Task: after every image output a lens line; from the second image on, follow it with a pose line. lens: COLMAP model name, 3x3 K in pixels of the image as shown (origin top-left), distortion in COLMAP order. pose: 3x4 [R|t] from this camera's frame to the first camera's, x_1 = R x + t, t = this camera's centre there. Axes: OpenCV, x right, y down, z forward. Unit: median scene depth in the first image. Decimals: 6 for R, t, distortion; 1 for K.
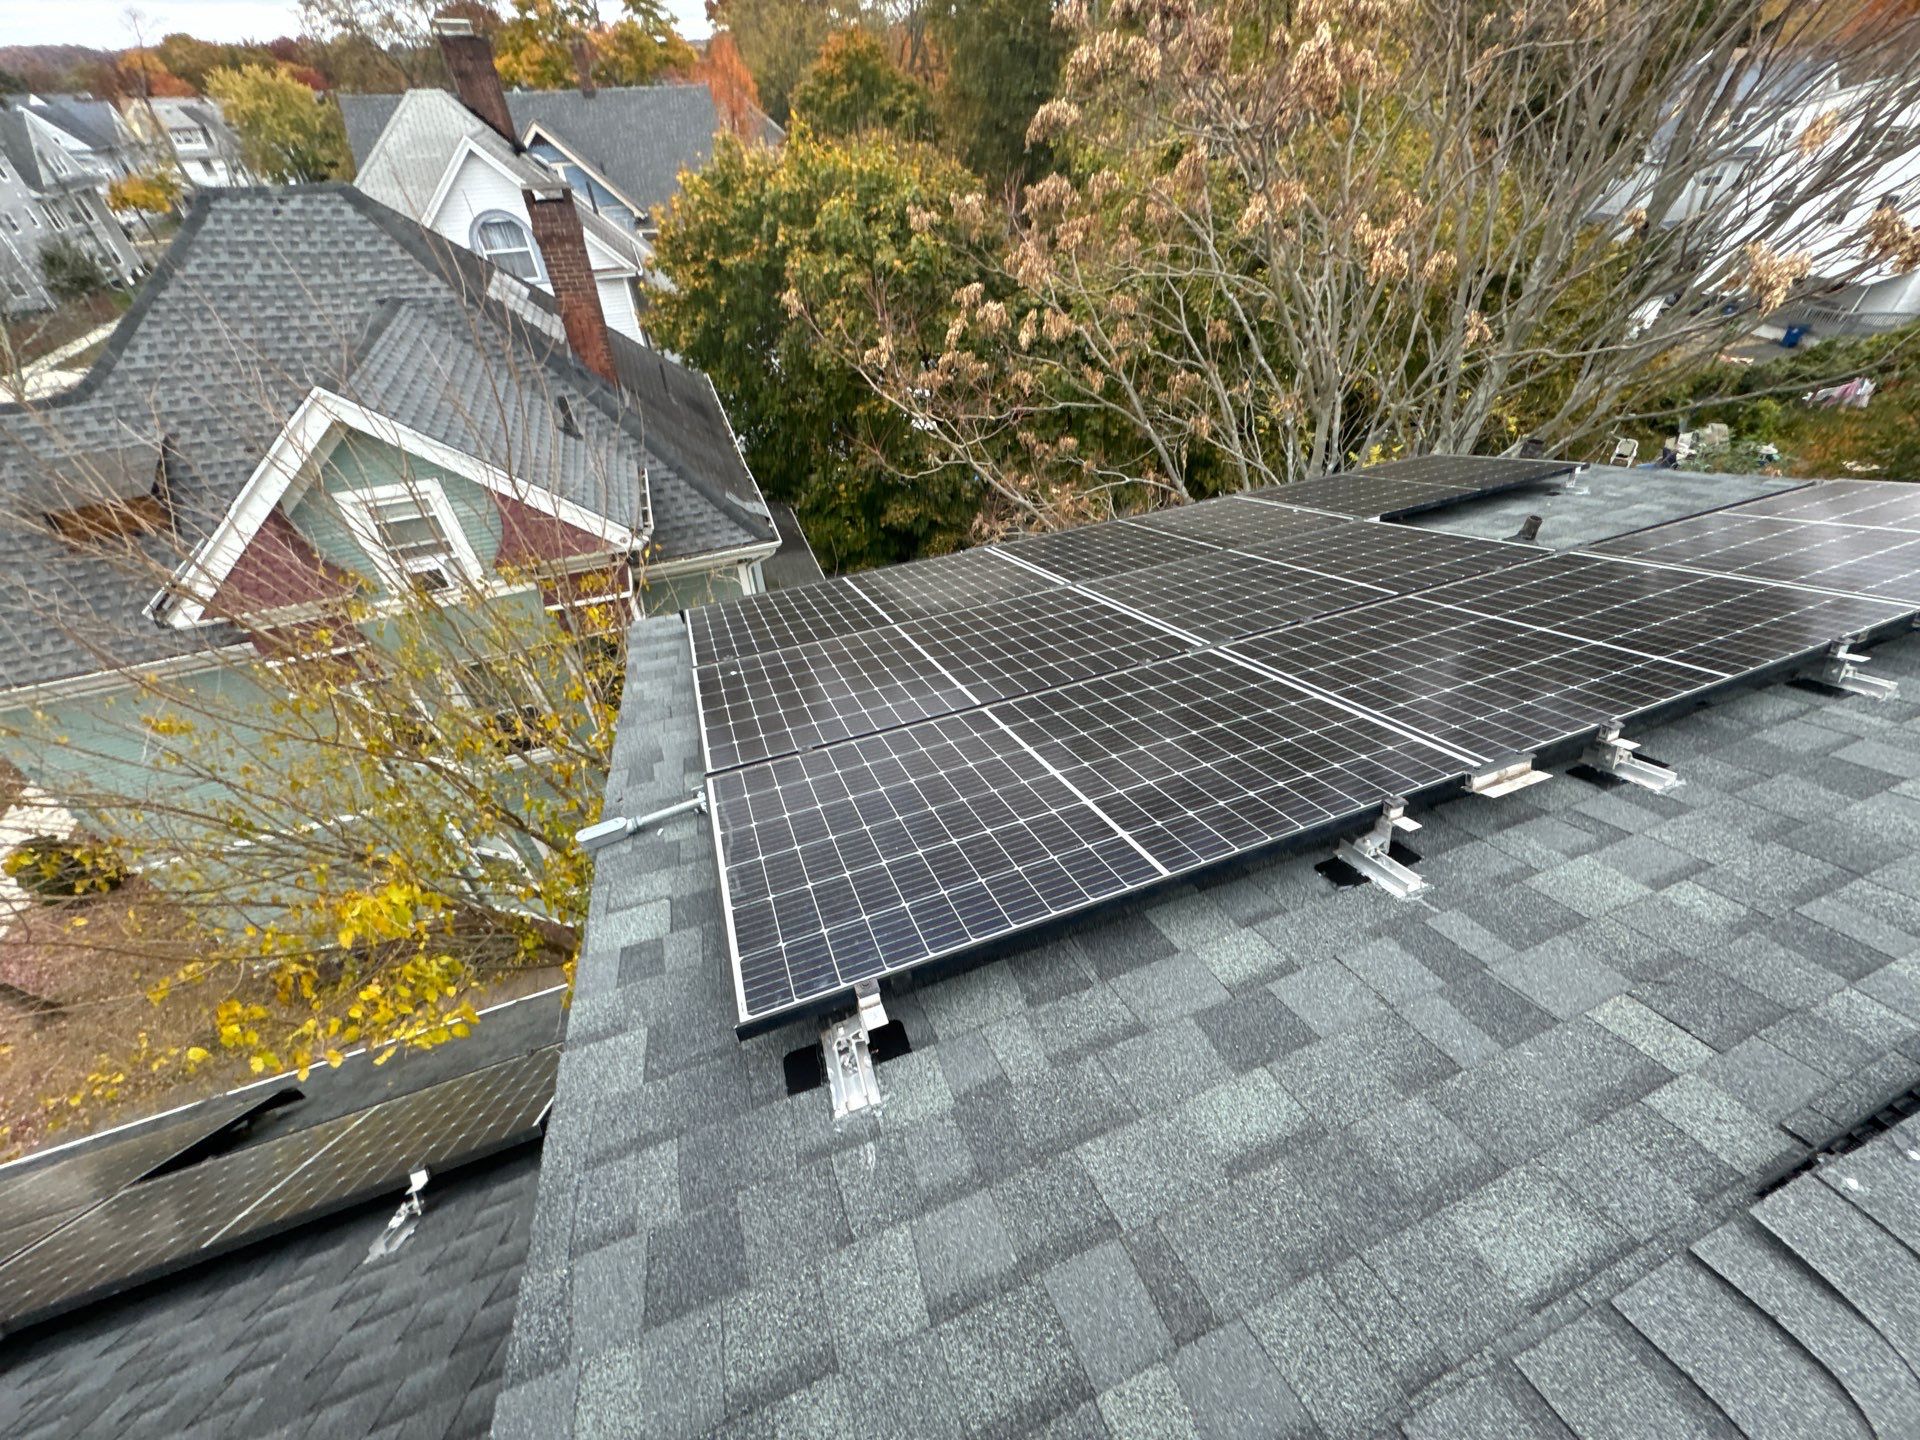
lens RADIAL K [[763.6, 0, 950.1], [0, 763.6, 719.3], [0, 0, 1]] dist [-0.004590, 0.000051]
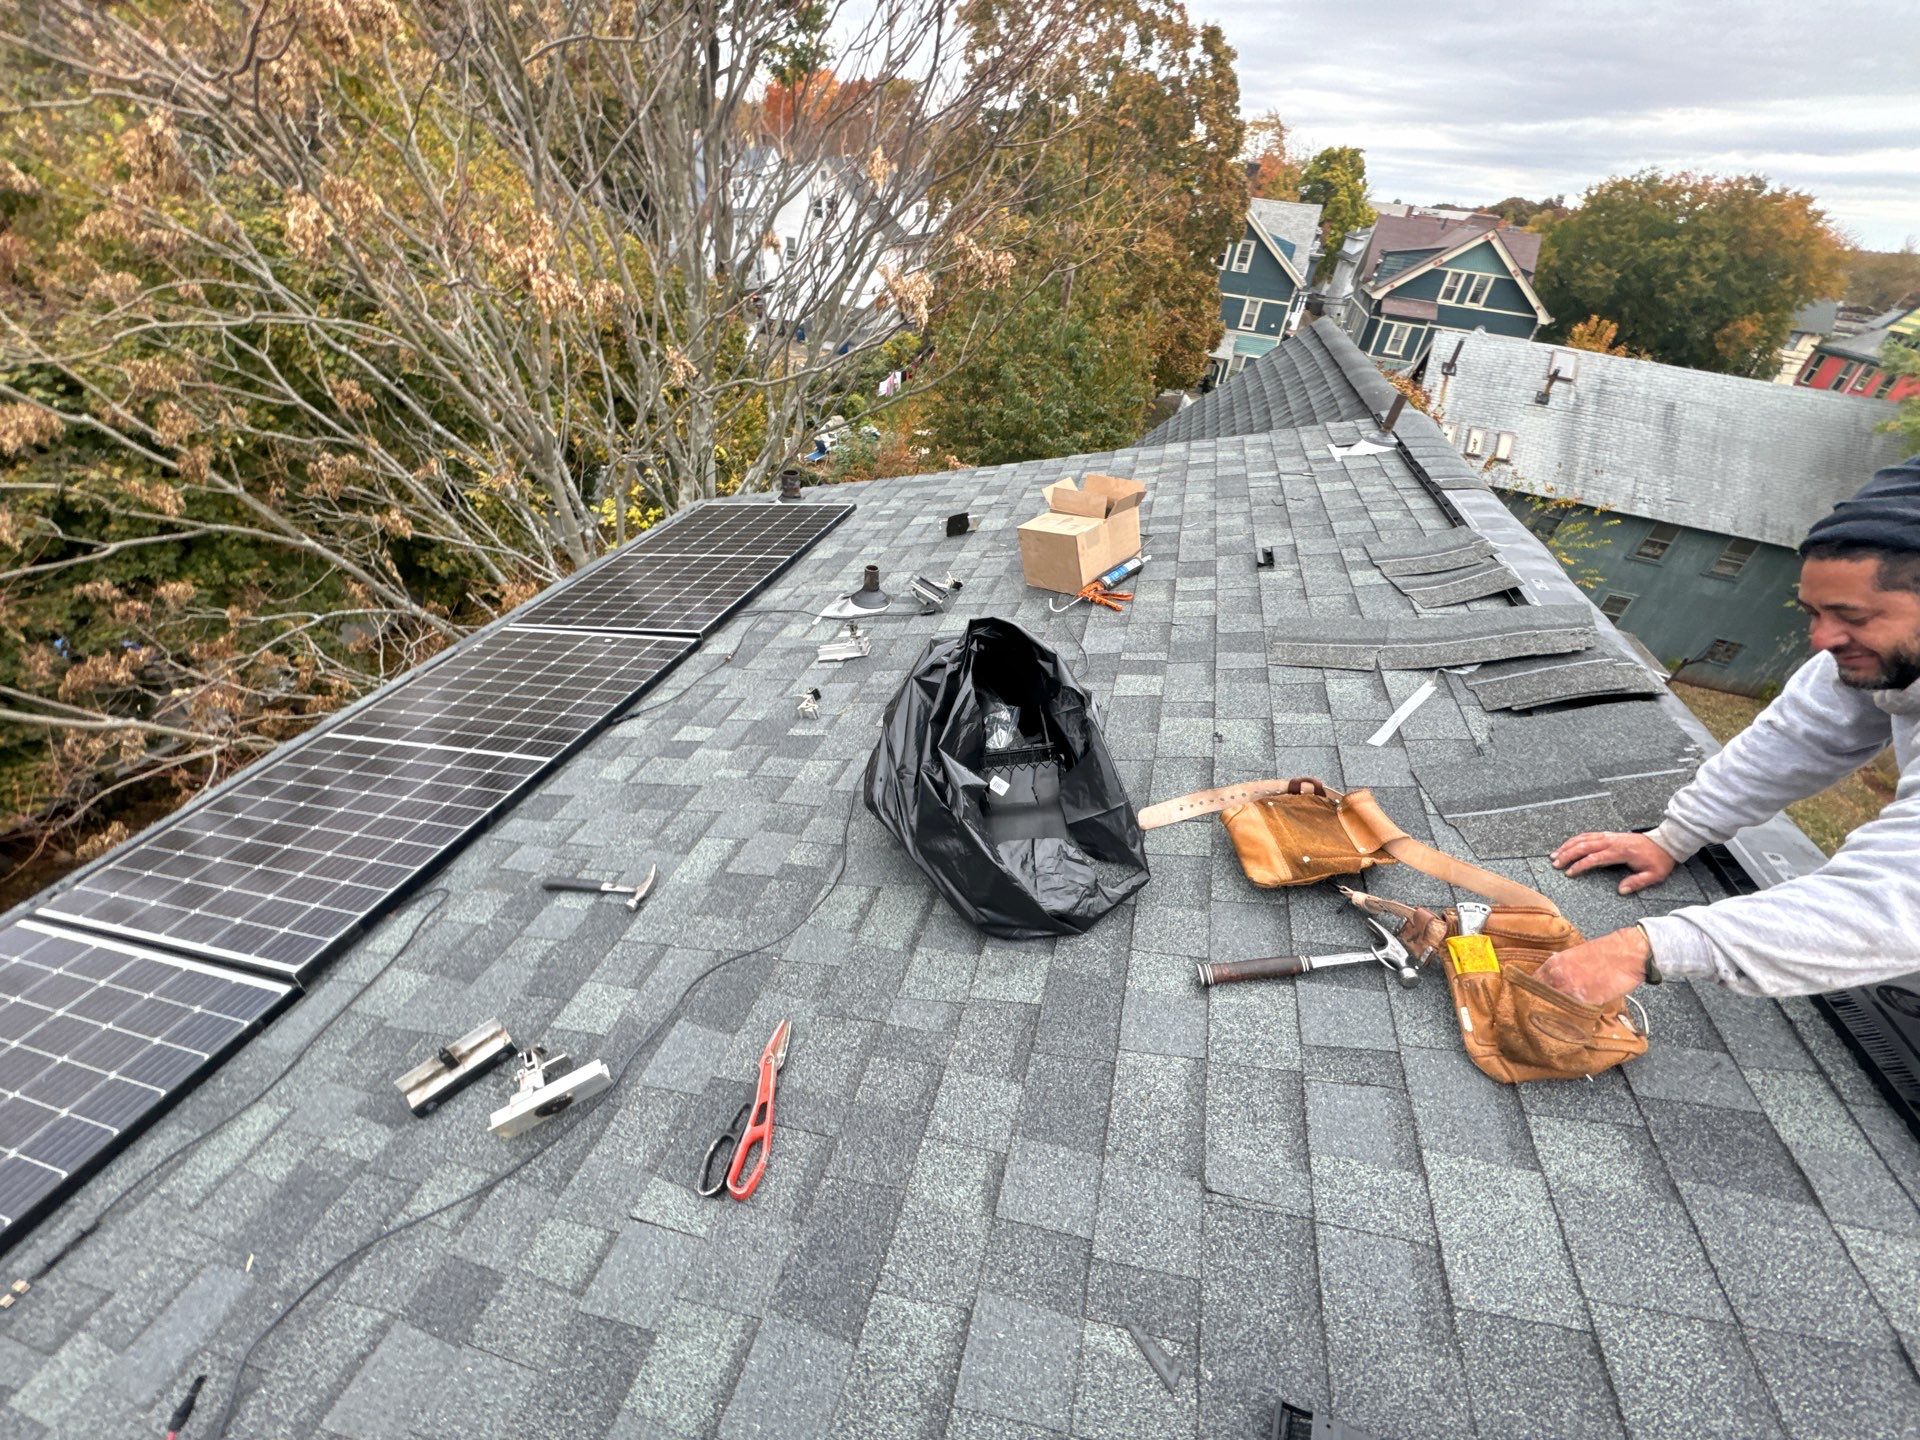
lens RADIAL K [[756.9, 0, 958.4], [0, 756.9, 711.9], [0, 0, 1]] dist [-0.001623, -0.000468]
pose [[0.589560, -0.403431, 0.699759, 0.072663], [0.435572, 0.888367, 0.145192, -0.100123], [-0.680218, 0.219196, 0.699469, 0.178021]]
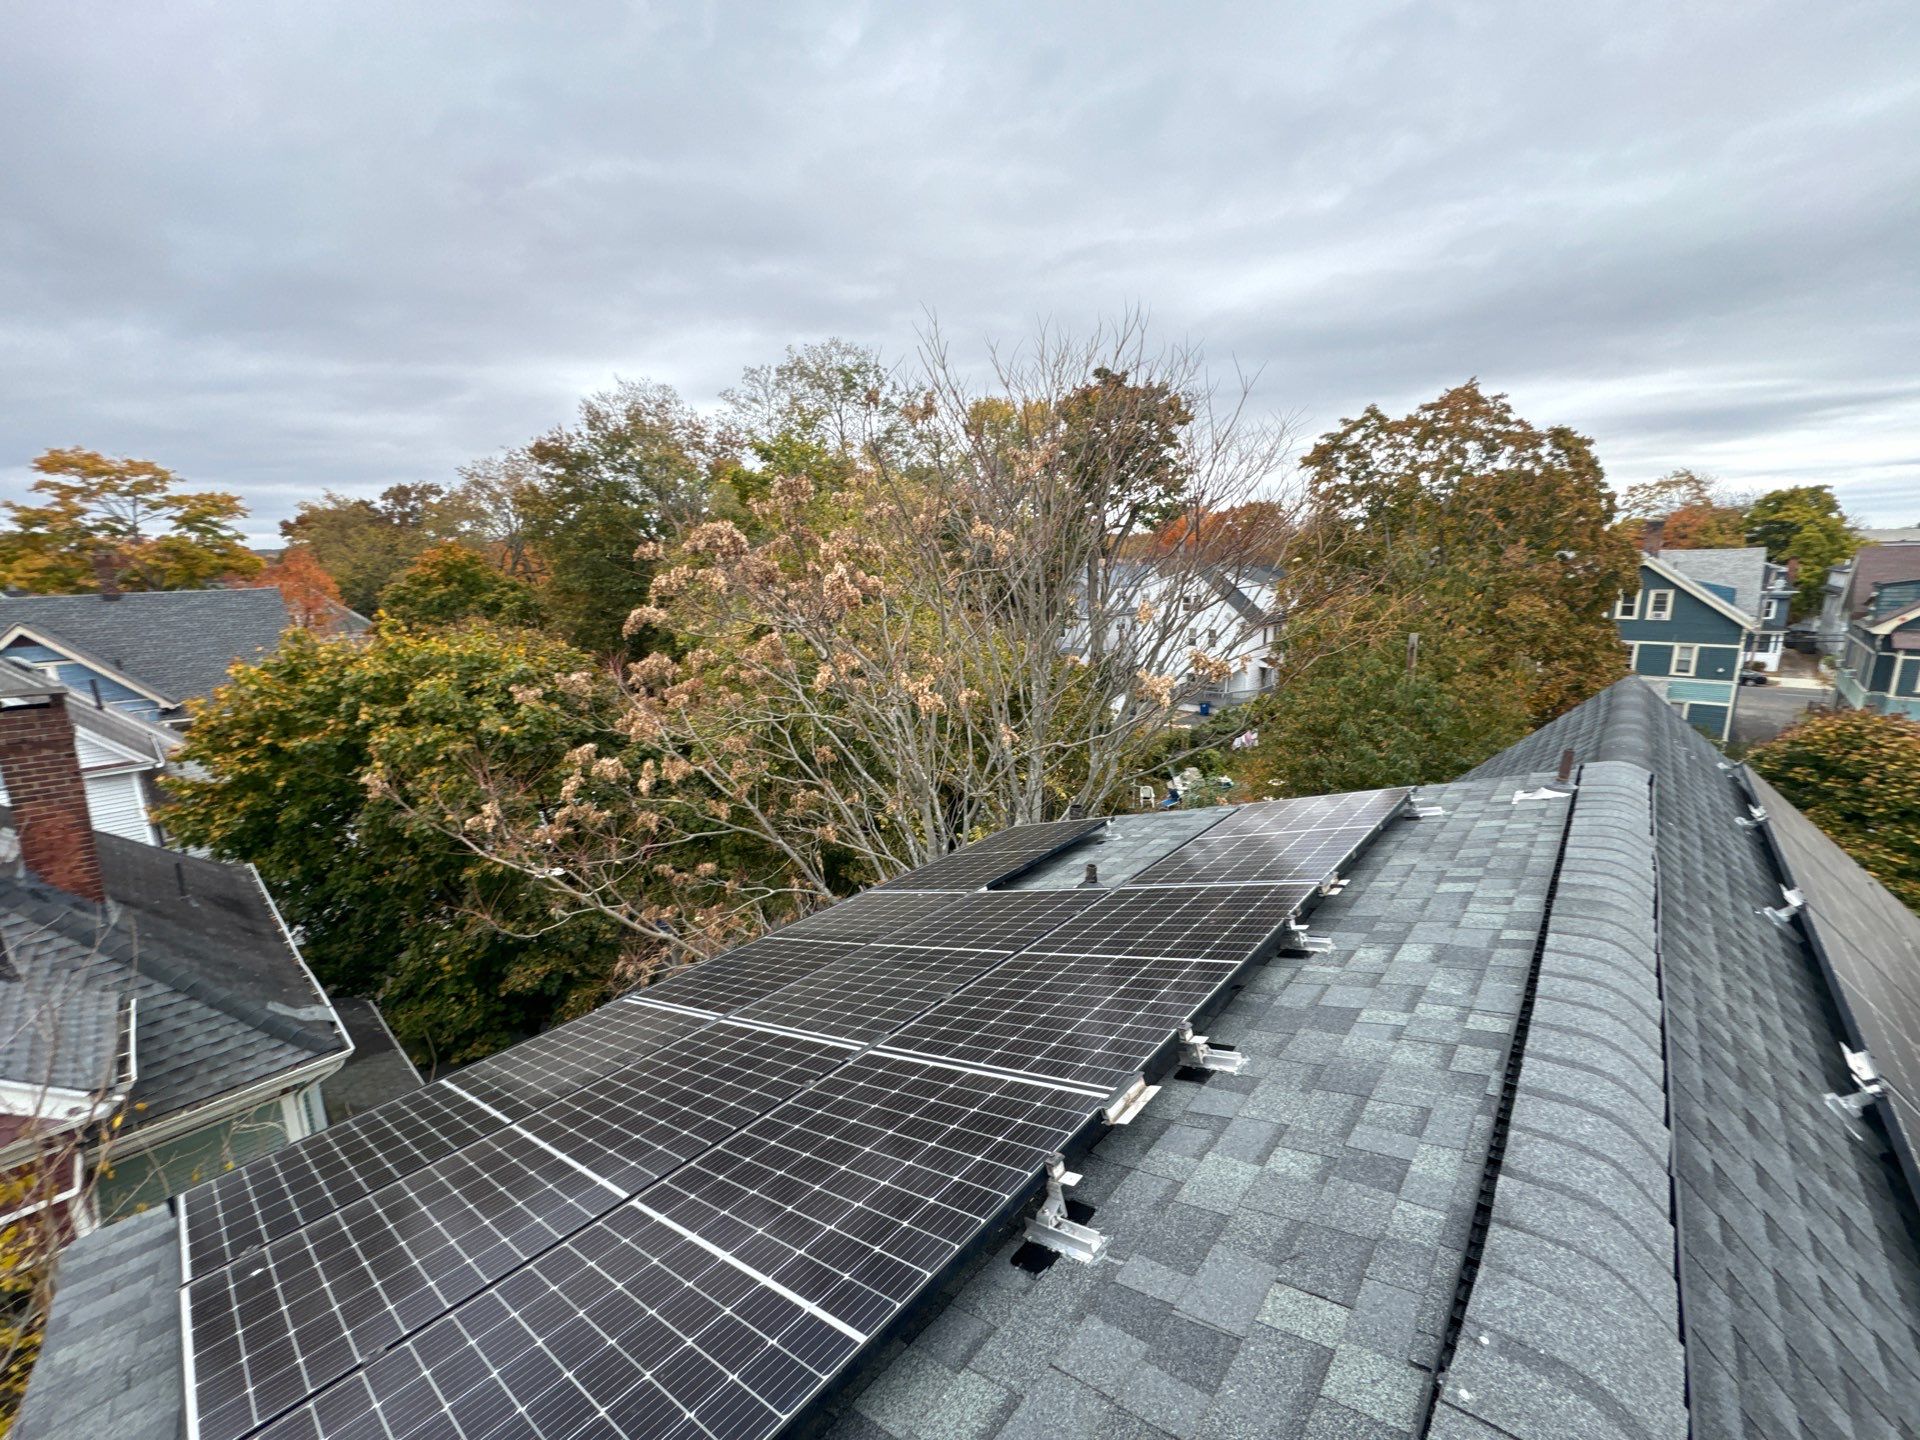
lens RADIAL K [[769.4, 0, 957.3], [0, 769.4, 713.9], [0, 0, 1]] dist [-0.003688, -0.000102]
pose [[0.887977, -0.088472, 0.451297, 0.009546], [0.301852, 0.852479, -0.426808, -0.000989], [-0.346960, 0.515221, 0.783687, -0.025741]]
